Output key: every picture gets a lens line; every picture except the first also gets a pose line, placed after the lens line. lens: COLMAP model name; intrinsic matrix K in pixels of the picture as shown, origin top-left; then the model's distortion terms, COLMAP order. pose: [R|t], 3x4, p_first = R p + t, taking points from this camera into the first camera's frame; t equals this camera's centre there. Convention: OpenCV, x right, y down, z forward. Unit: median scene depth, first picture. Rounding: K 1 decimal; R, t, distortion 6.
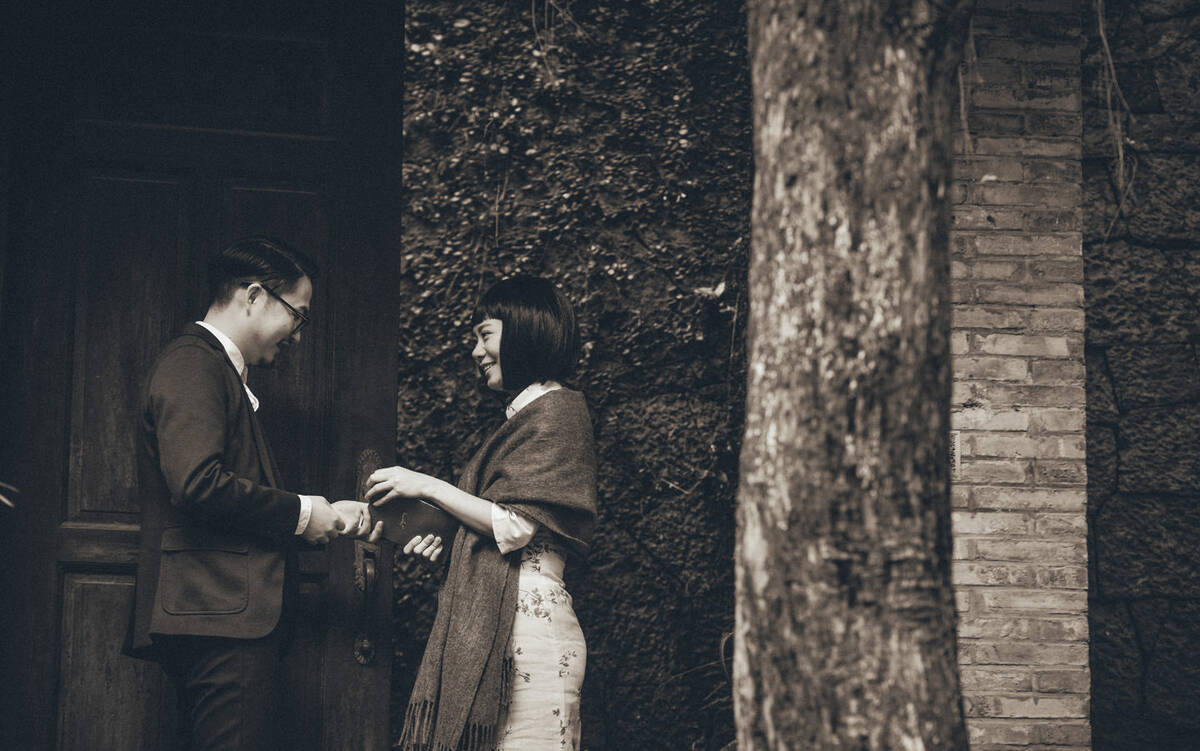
lens RADIAL K [[4234.1, 0, 644.8], [0, 4234.1, 423.6], [0, 0, 1]] dist [0.333796, 2.005984]
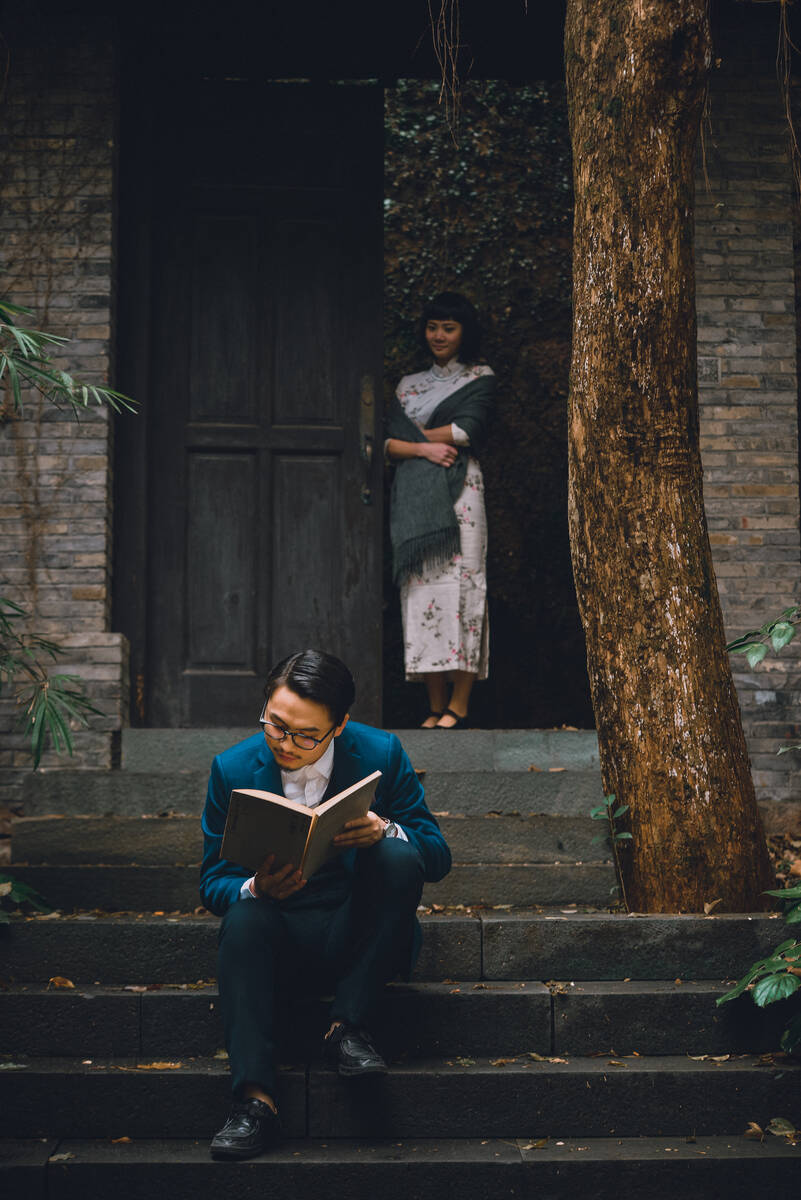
lens RADIAL K [[2539.9, 0, 407.6], [0, 2539.9, 616.1], [0, 0, 1]] dist [-0.291746, 0.637738]
pose [[0.997101, -0.015701, -0.074451, 0.032182], [0.023240, 0.994564, 0.101499, -0.000779], [0.072453, -0.102935, 0.992046, 0.007369]]
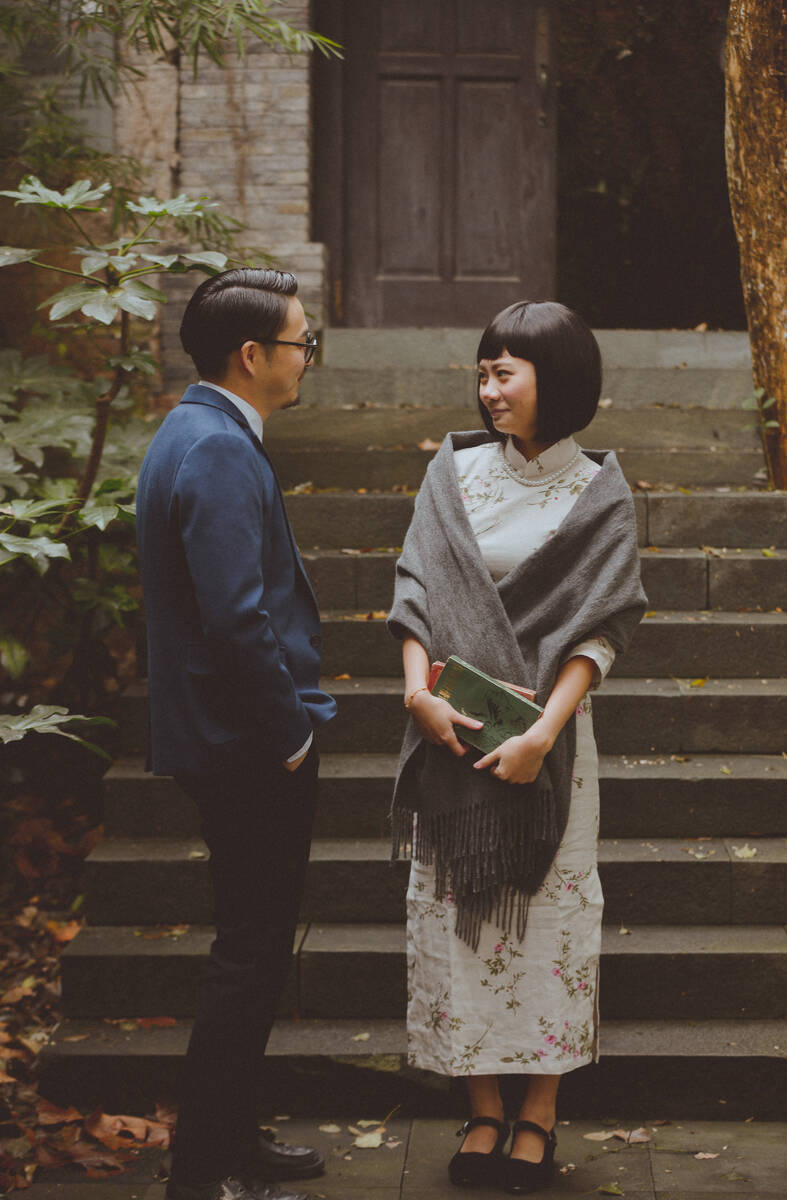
lens RADIAL K [[2526.1, 0, 393.7], [0, 2526.1, 651.0], [0, 0, 1]] dist [-0.346316, 0.768972]
pose [[0.989852, 0.006196, -0.141965, 0.033674], [0.032465, 0.962765, 0.268385, -0.021555], [0.138341, -0.270270, 0.952794, -0.133115]]
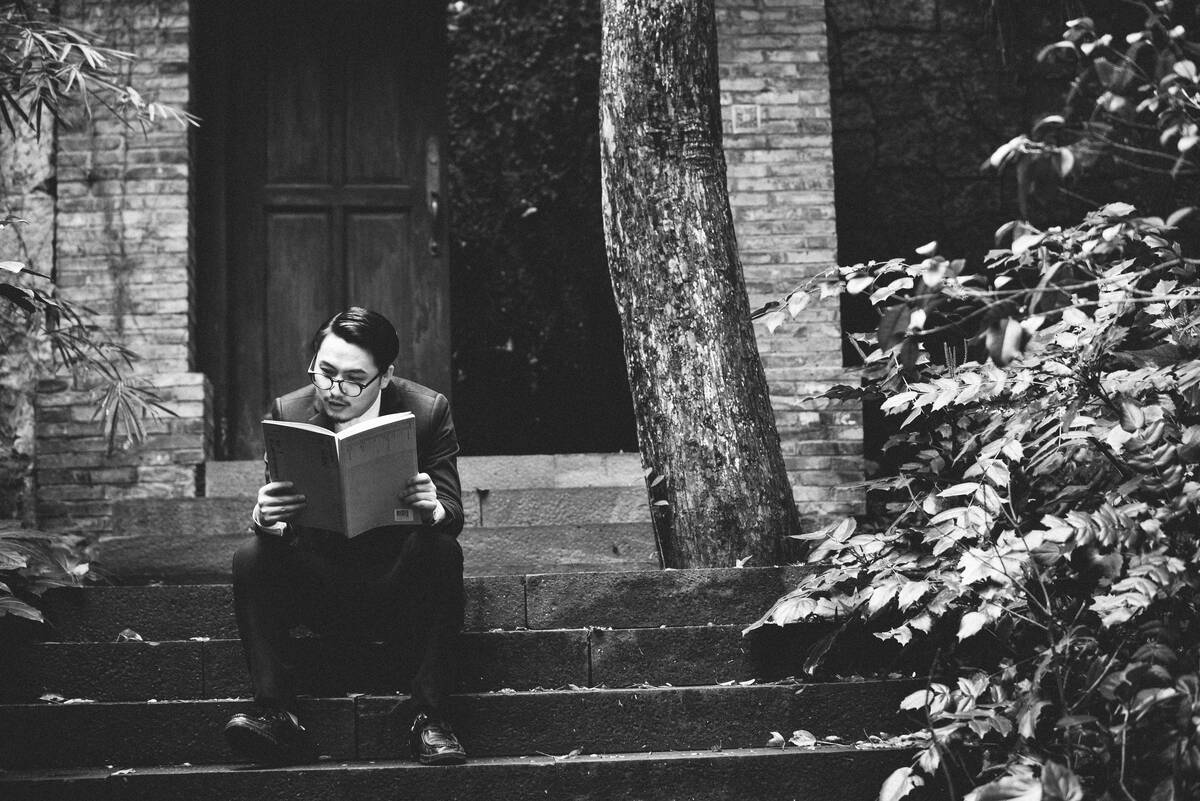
lens RADIAL K [[2426.9, 0, 599.2], [0, 2426.9, 423.6], [0, 0, 1]] dist [-0.293586, 0.618363]
pose [[0.997997, -0.043792, -0.045646, 0.063359], [0.046842, 0.996582, 0.068044, 0.083163], [0.042510, -0.070046, 0.996638, -0.020958]]
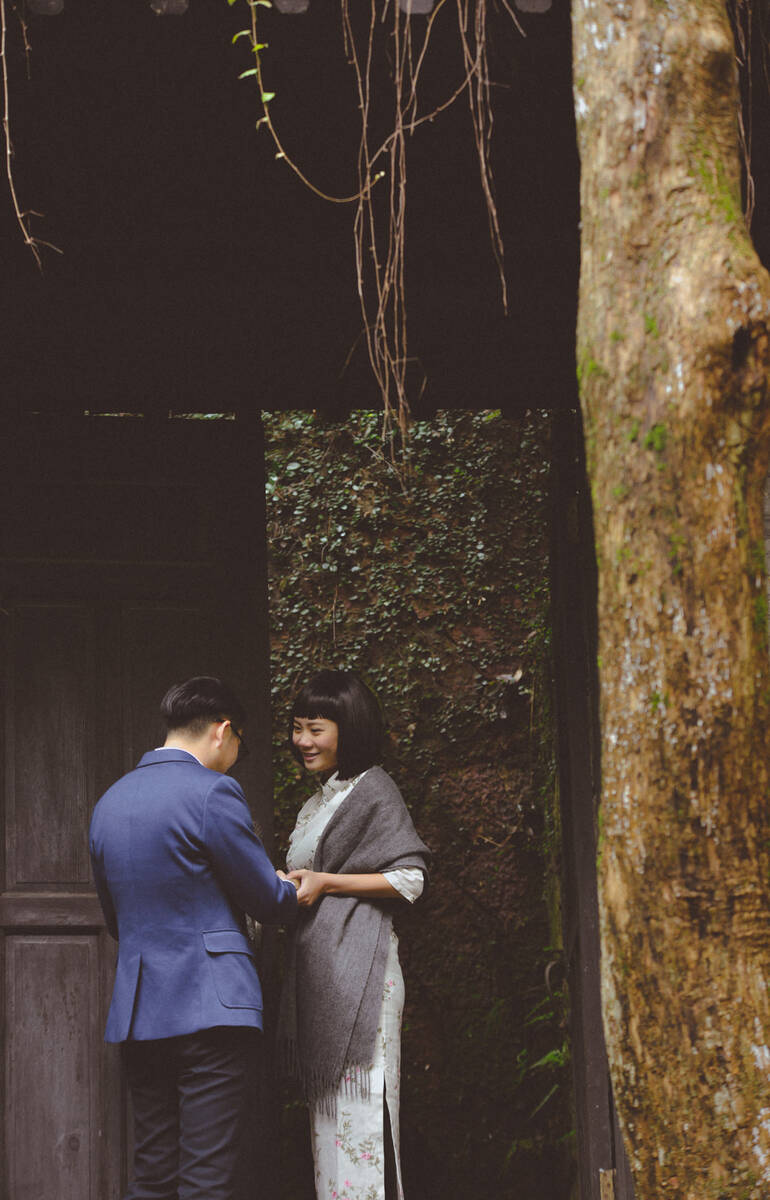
lens RADIAL K [[3439.6, 0, 359.3], [0, 3439.6, 597.4], [0, 0, 1]] dist [0.032335, 2.478015]
pose [[0.999018, -0.044001, -0.005267, -0.037035], [0.043635, 0.997457, -0.056358, -0.001158], [0.007734, 0.056072, 0.998397, 0.037943]]
